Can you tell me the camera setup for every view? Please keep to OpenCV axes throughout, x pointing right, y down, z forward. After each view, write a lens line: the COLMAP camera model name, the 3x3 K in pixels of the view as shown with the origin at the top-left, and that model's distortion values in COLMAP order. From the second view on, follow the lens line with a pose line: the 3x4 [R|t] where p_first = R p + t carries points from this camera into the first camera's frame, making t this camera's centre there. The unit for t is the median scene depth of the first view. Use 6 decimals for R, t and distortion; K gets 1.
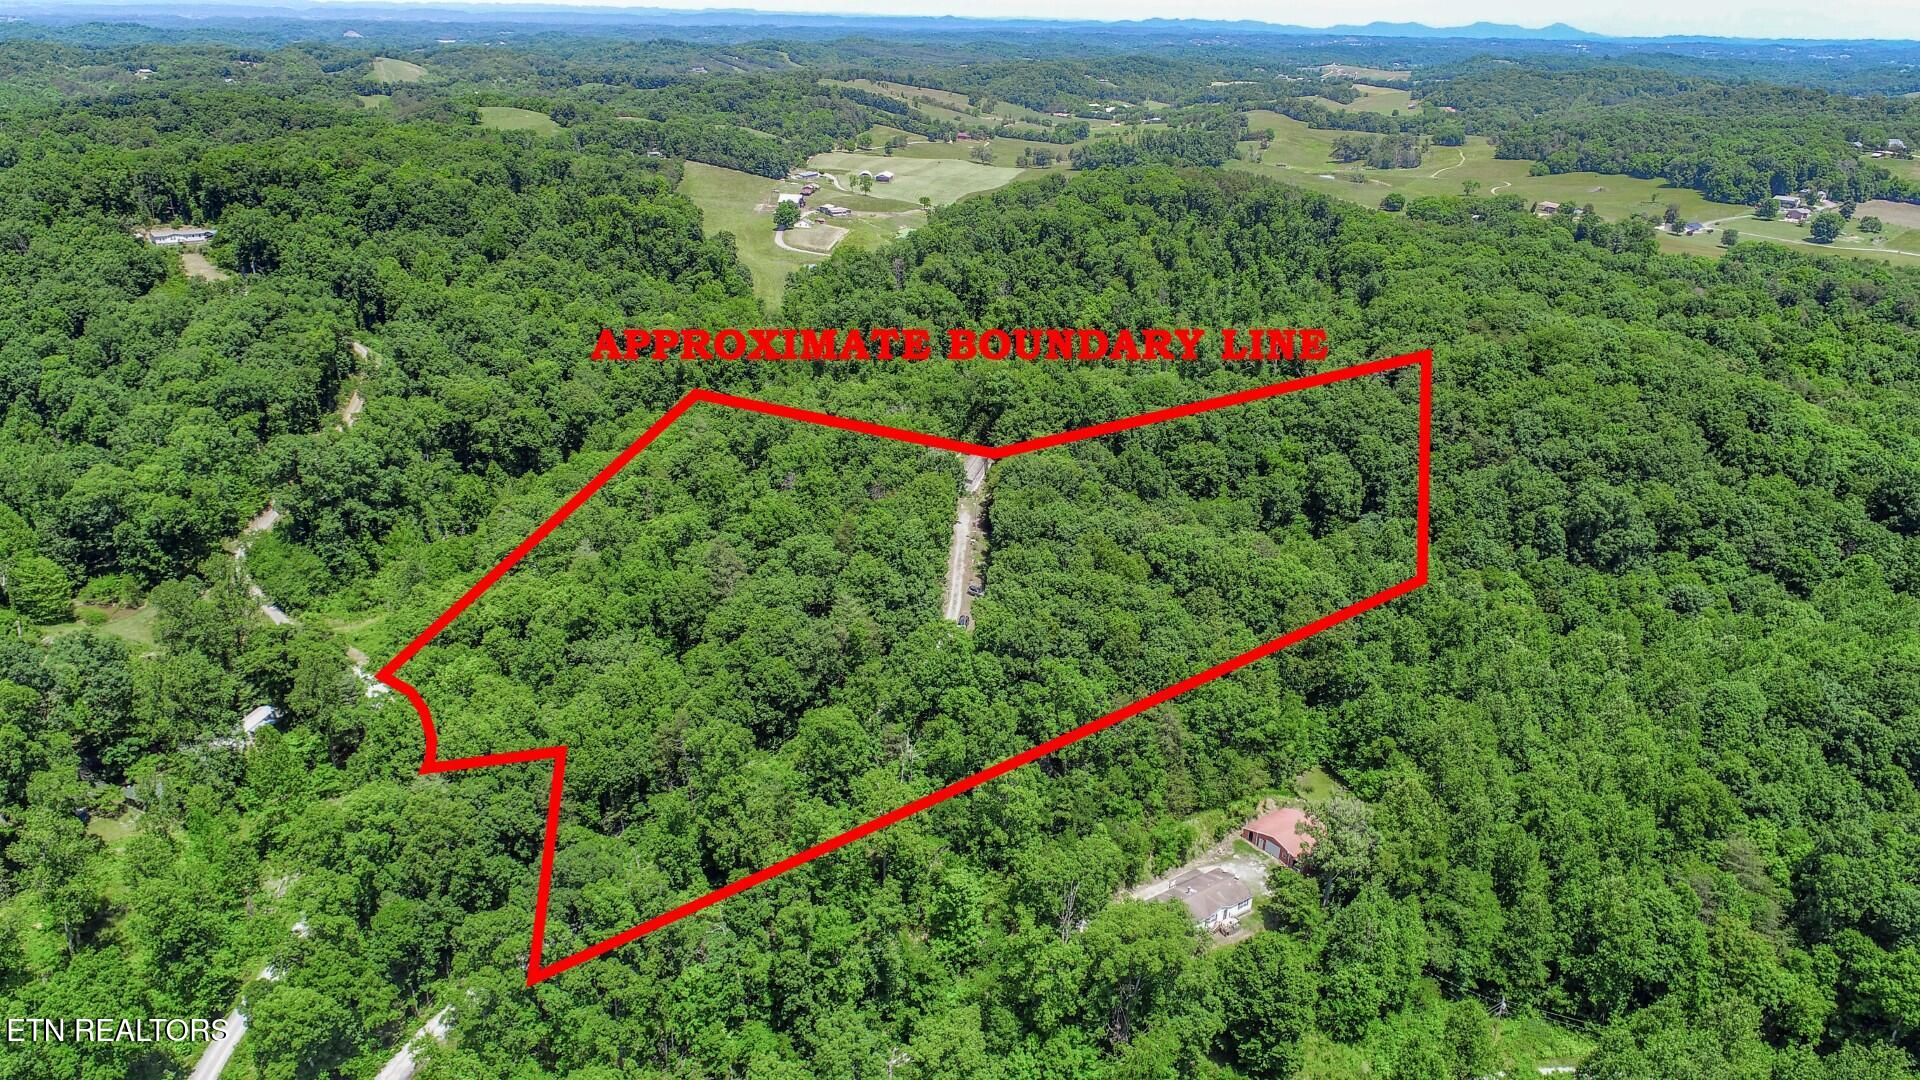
lens RADIAL K [[1329.8, 0, 960.0], [0, 1329.8, 540.0], [0, 0, 1]] dist [-0.042584, 0.003270]
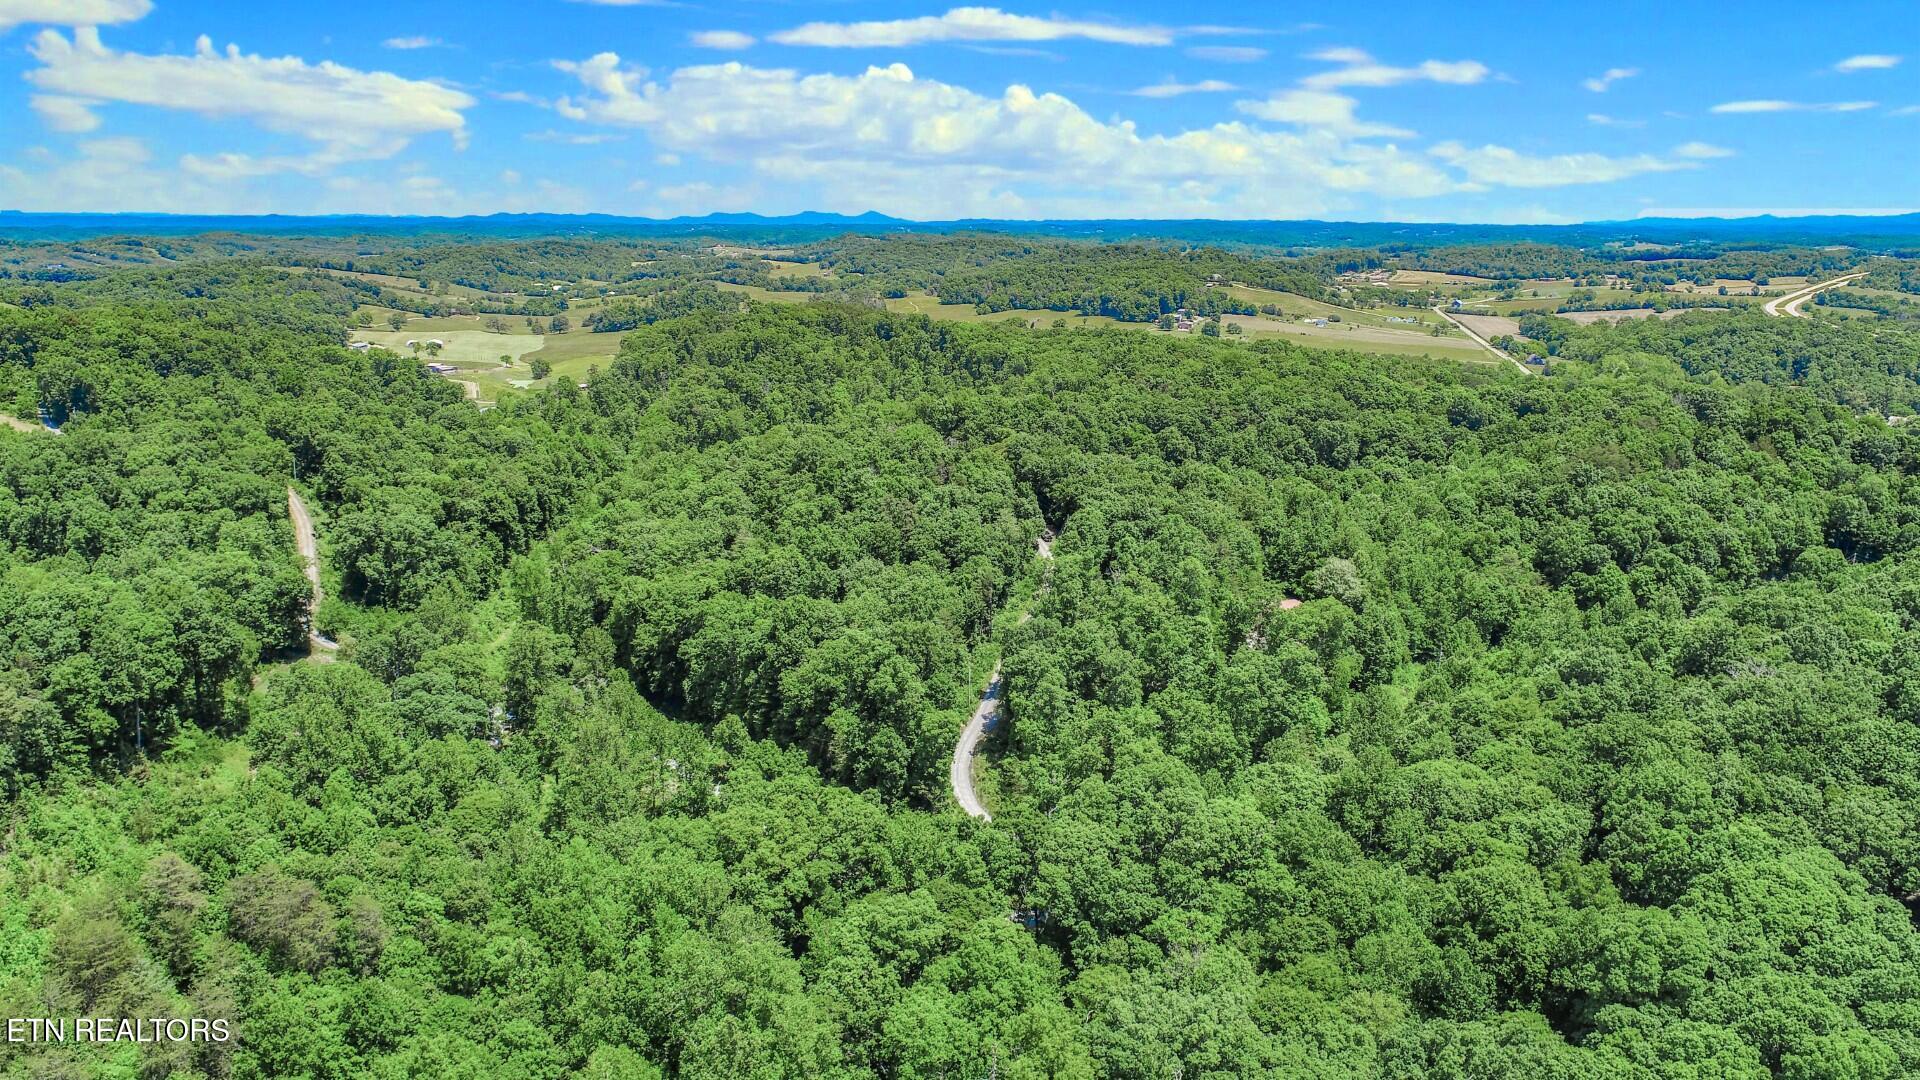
lens RADIAL K [[1329.8, 0, 960.0], [0, 1329.8, 540.0], [0, 0, 1]] dist [-0.042584, 0.003270]
pose [[0.885673, -0.117596, 0.449172, -0.662172], [0.177270, 0.979755, -0.093034, 0.170158], [-0.429138, 0.162023, 0.888588, -0.258553]]
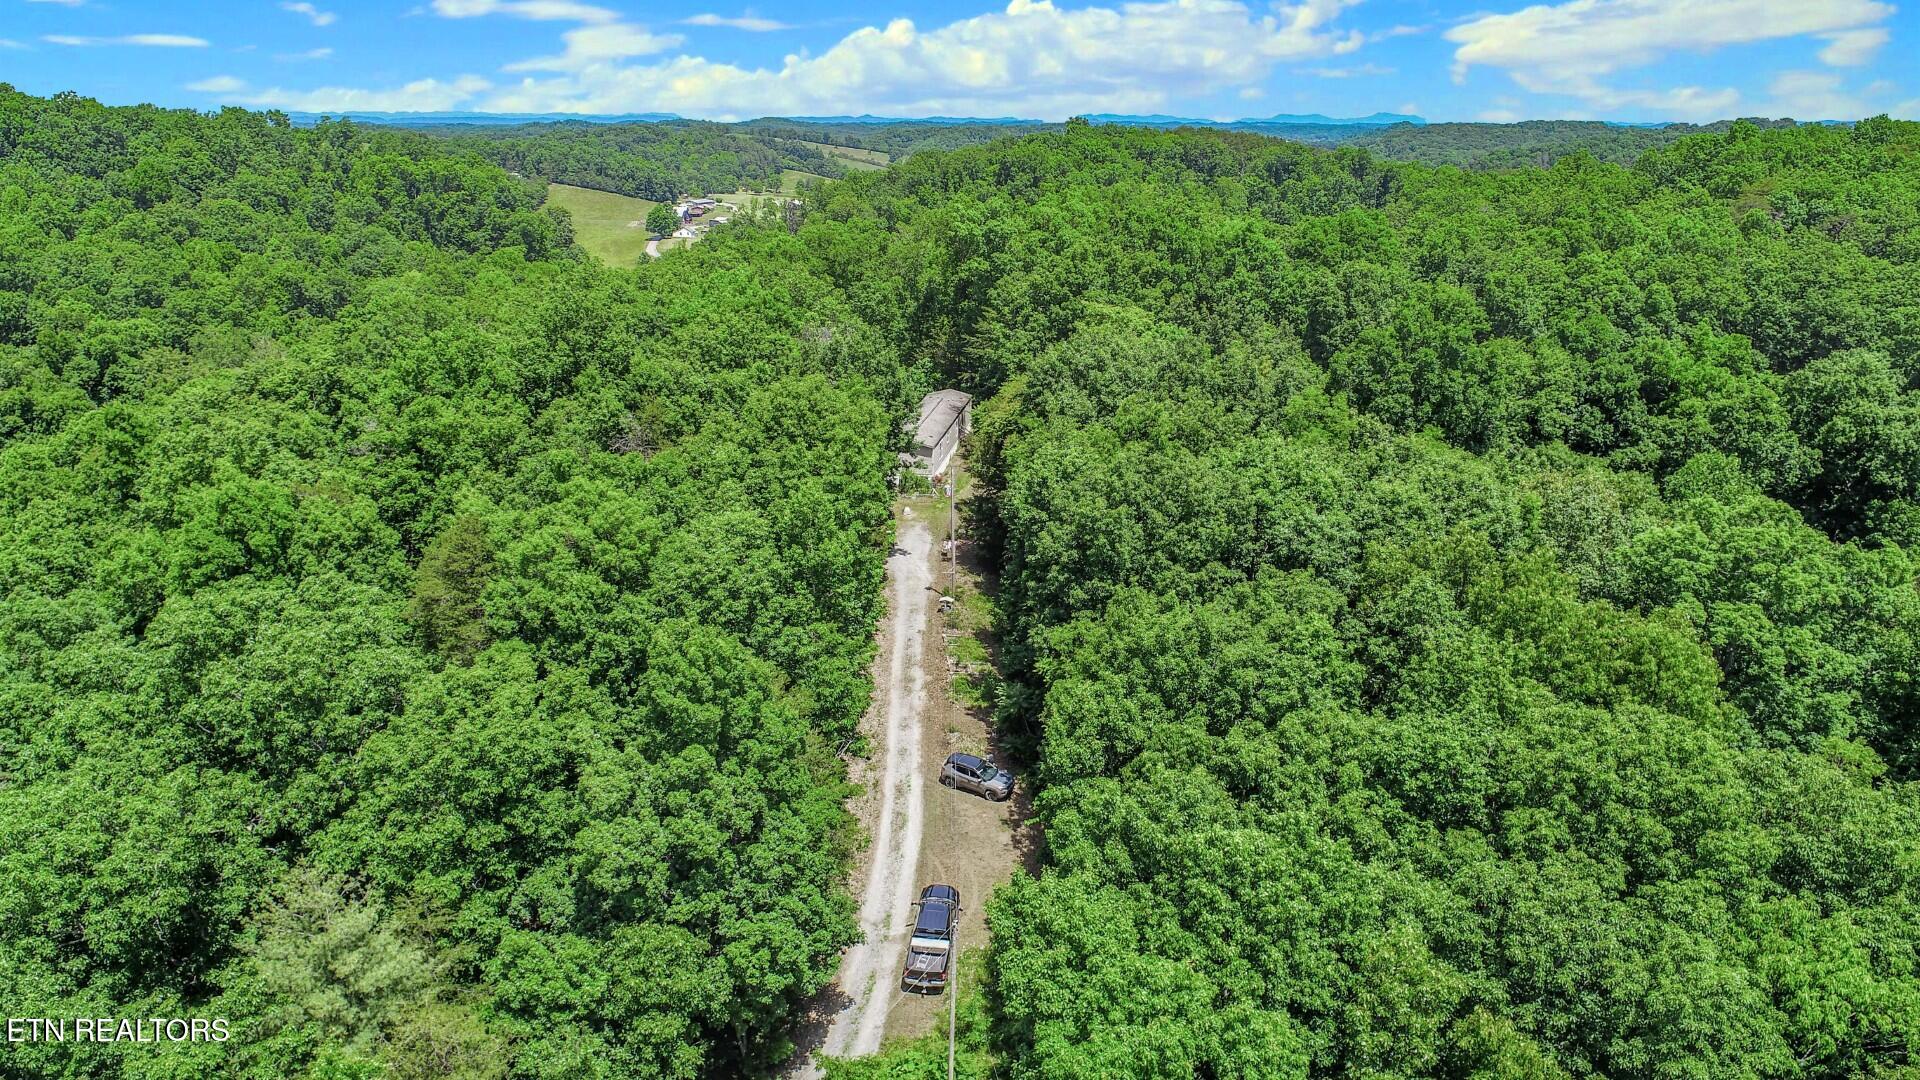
lens RADIAL K [[1329.8, 0, 960.0], [0, 1329.8, 540.0], [0, 0, 1]] dist [-0.042584, 0.003270]
pose [[0.998083, -0.035924, 0.050392, -0.002736], [0.039237, 0.997024, -0.066360, 0.007358], [-0.047859, 0.068210, 0.996522, 0.645308]]
